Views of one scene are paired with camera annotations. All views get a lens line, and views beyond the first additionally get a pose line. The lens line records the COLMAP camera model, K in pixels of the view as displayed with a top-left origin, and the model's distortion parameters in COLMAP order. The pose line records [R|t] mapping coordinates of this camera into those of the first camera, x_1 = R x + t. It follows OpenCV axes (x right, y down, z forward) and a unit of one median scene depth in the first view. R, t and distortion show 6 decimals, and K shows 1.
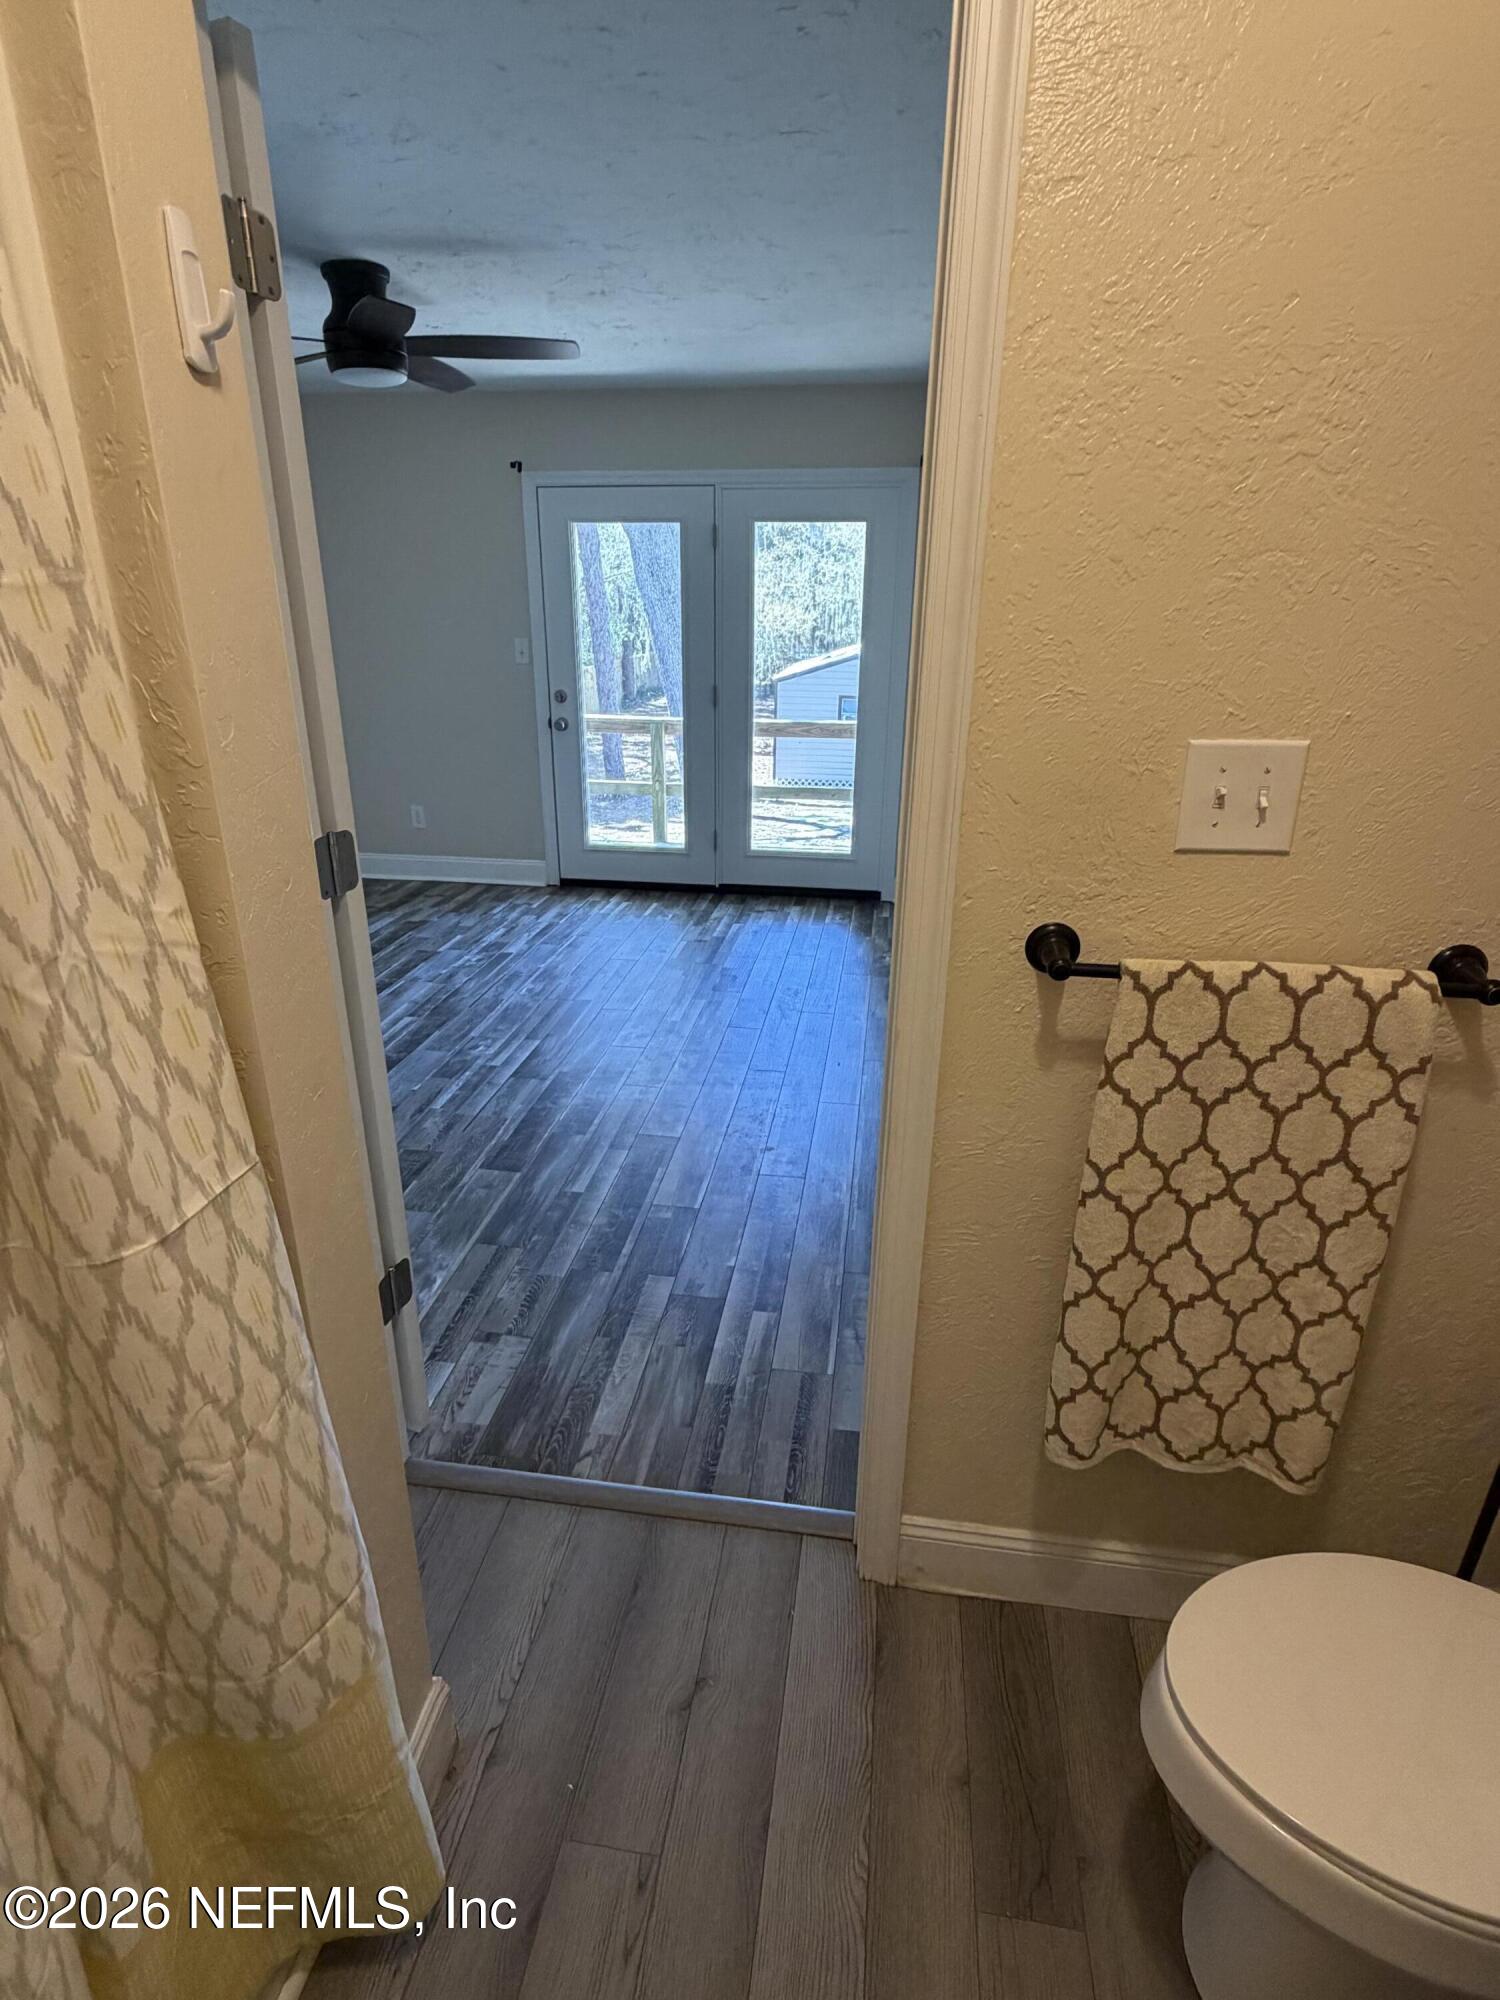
lens RADIAL K [[1016.2, 0, 747.5], [0, 1016.2, 995.9], [0, 0, 1]] dist [-0.006329, 0.000179]
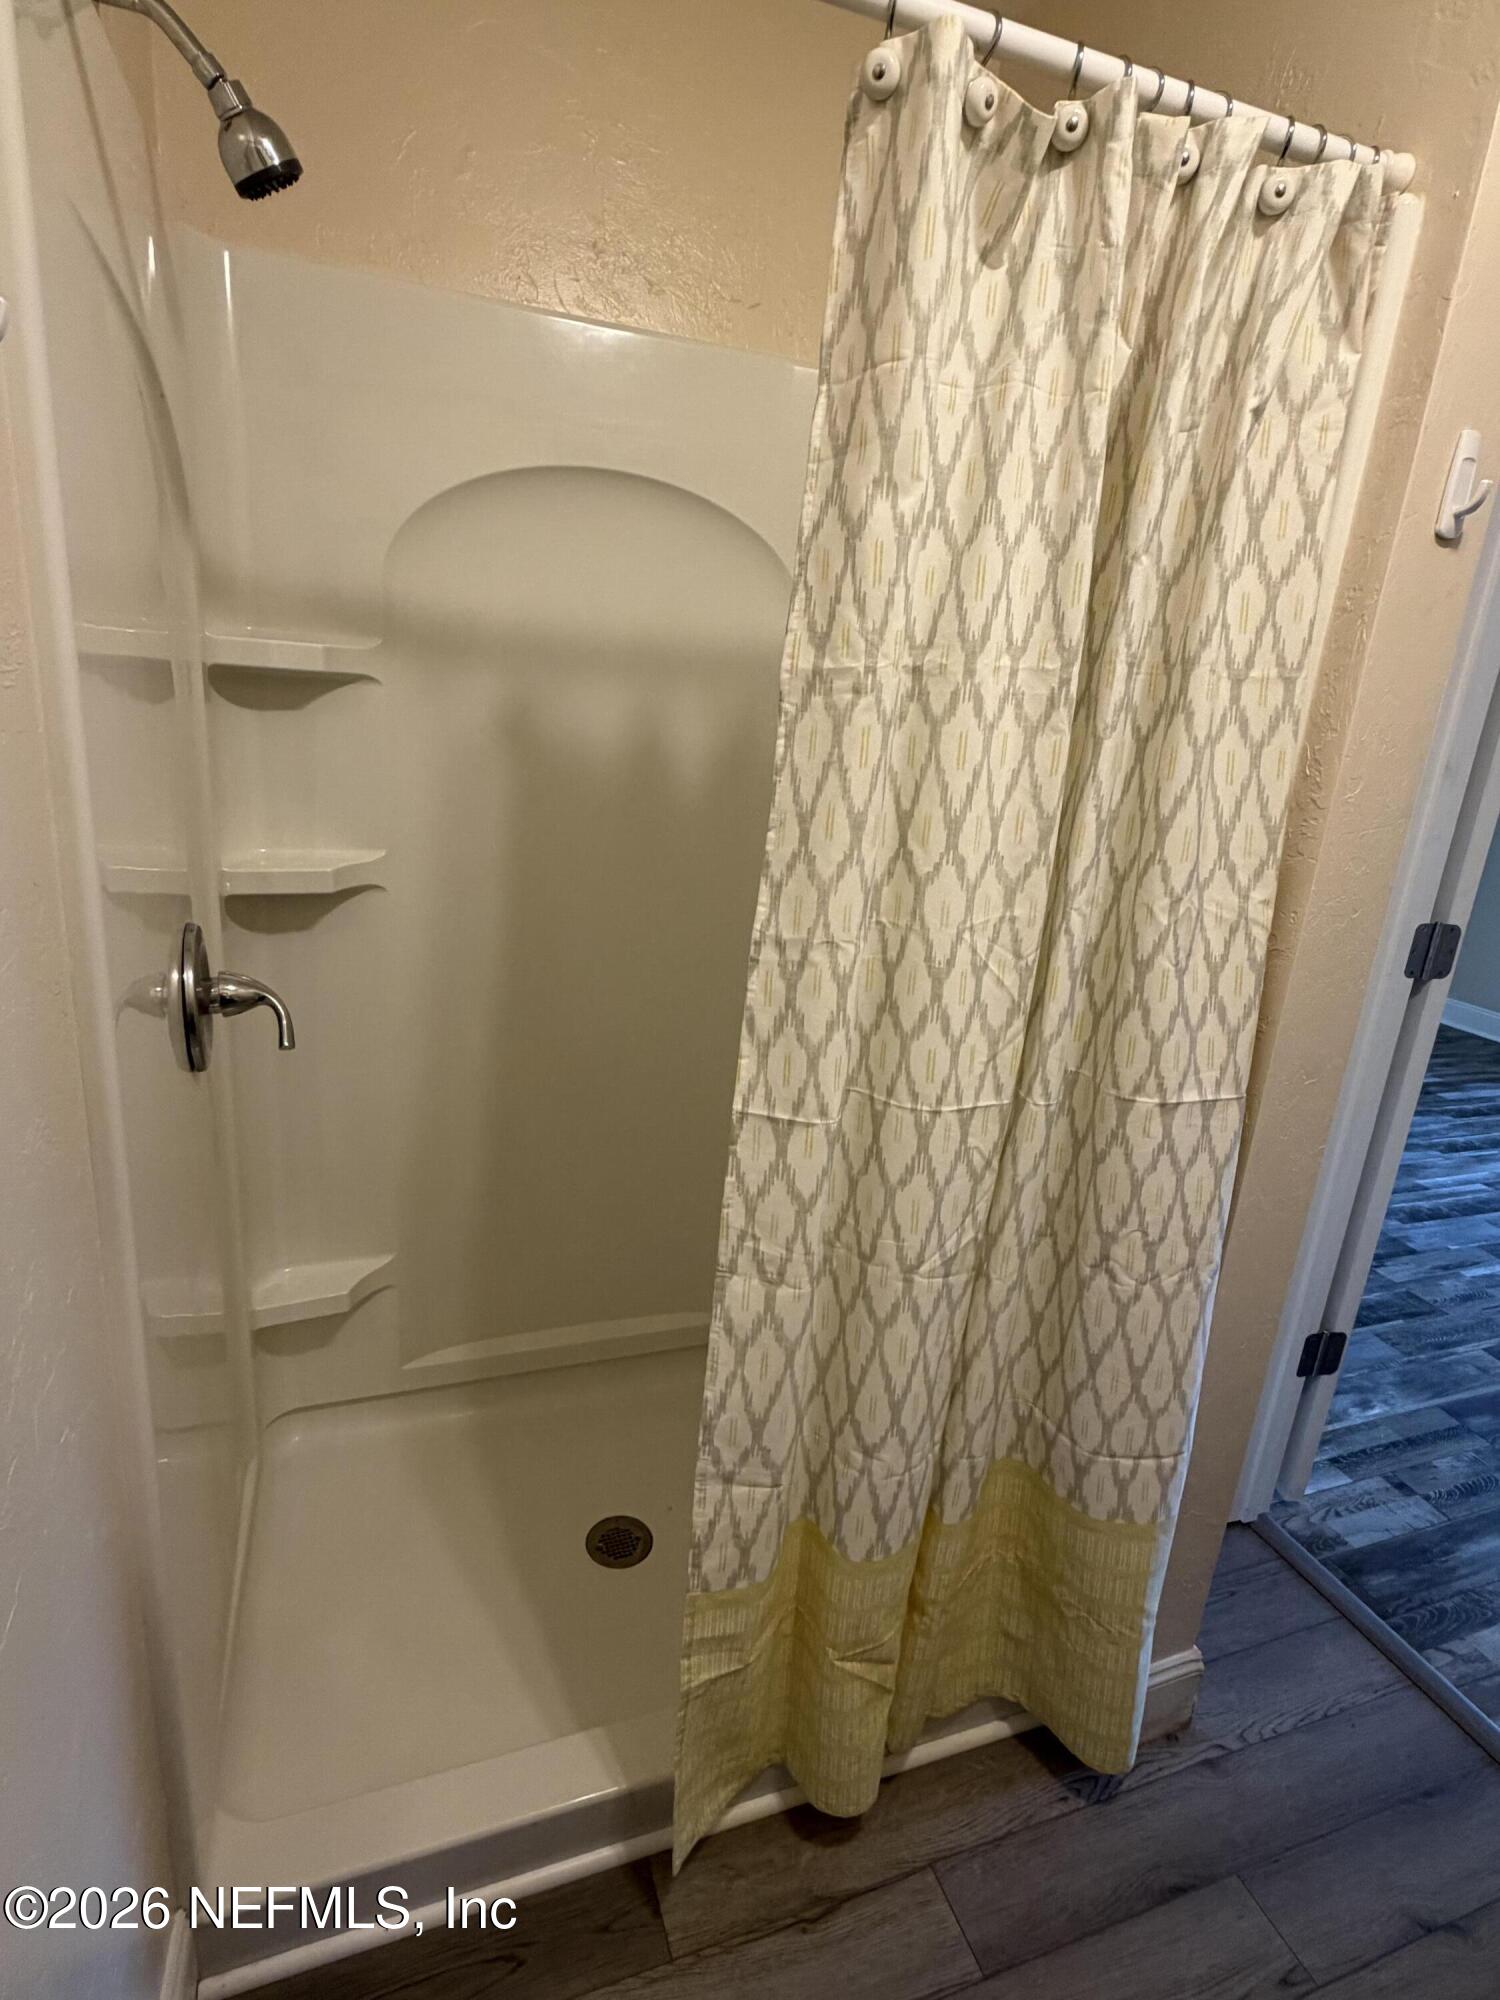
lens RADIAL K [[1036.1, 0, 750.0], [0, 1036.1, 1000.0], [0, 0, 1]] dist [0.002780, 0.000439]
pose [[0.486060, 0.277173, -0.828807, 0.178201], [-0.382149, 0.920306, 0.083658, 0.106525], [0.785944, 0.276064, 0.553245, -0.182953]]
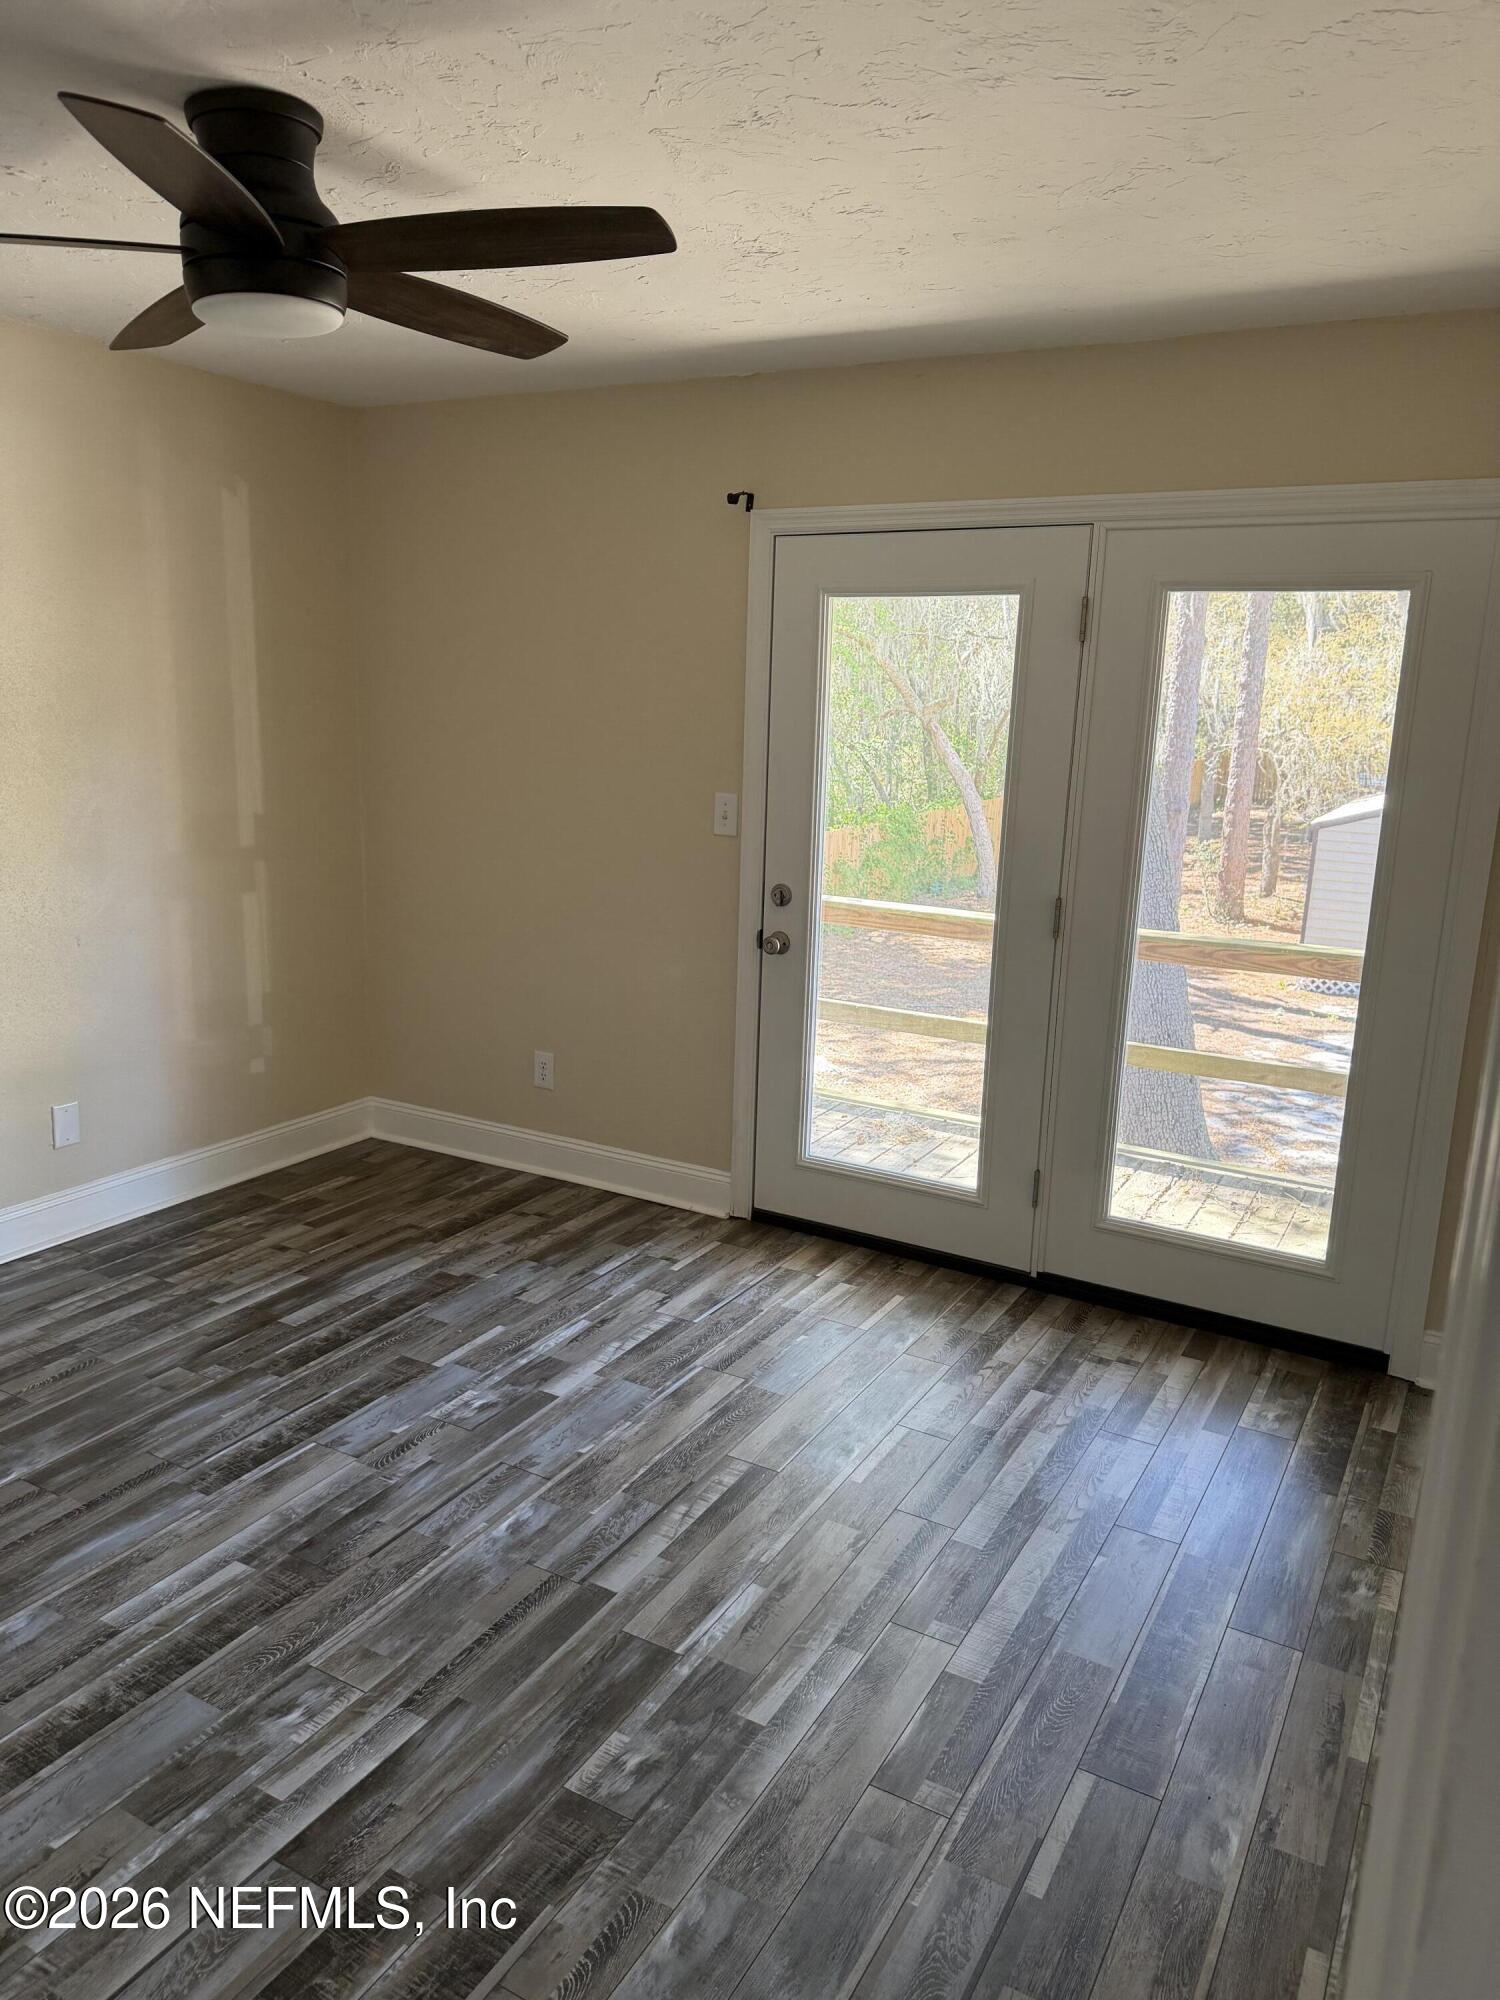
lens RADIAL K [[1383.7, 0, 750.0], [0, 1383.7, 1000.0], [0, 0, 1]] dist [0.118074, -0.183640]
pose [[0.931180, 0.097517, -0.351275, 0.255268], [-0.150952, 0.980214, -0.128036, -0.489900], [0.331840, 0.172250, 0.927476, 1.059576]]
